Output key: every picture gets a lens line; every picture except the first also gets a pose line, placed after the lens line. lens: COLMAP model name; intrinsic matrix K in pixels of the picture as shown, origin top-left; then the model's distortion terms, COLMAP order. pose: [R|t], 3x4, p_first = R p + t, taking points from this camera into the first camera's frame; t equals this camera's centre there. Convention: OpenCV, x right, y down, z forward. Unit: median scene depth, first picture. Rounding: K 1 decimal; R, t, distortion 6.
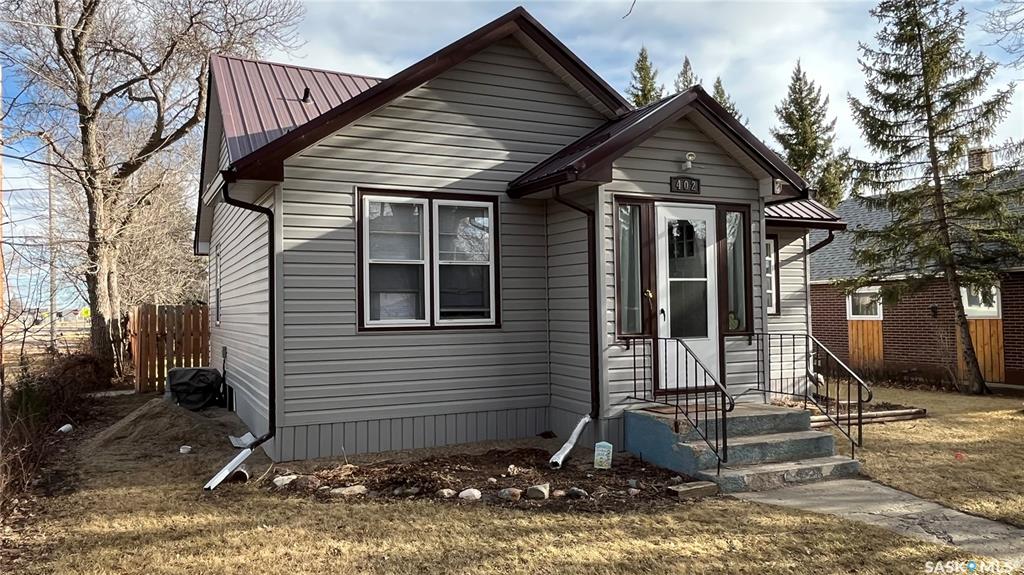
lens RADIAL K [[765.9, 0, 502.8], [0, 765.9, 287.5], [0, 0, 1]] dist [0.001728, 0.006672]
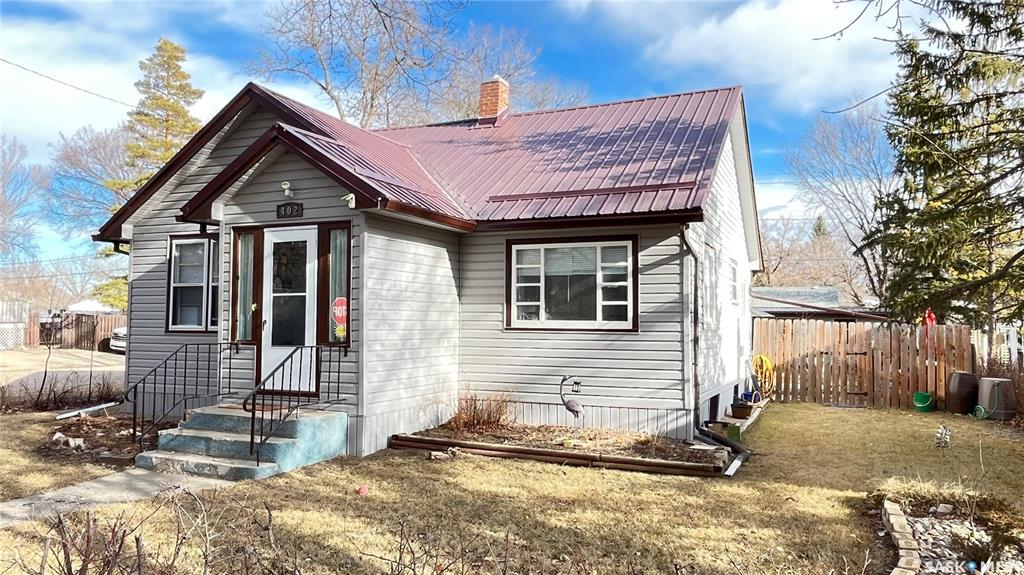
lens RADIAL K [[765.9, 0, 509.6], [0, 765.9, 281.6], [0, 0, 1]] dist [0.001728, 0.006672]
pose [[0.651883, -0.025639, -0.757886, 1.300679], [0.010673, 0.999639, -0.024637, 0.002023], [0.758245, 0.007971, 0.651921, 0.510965]]
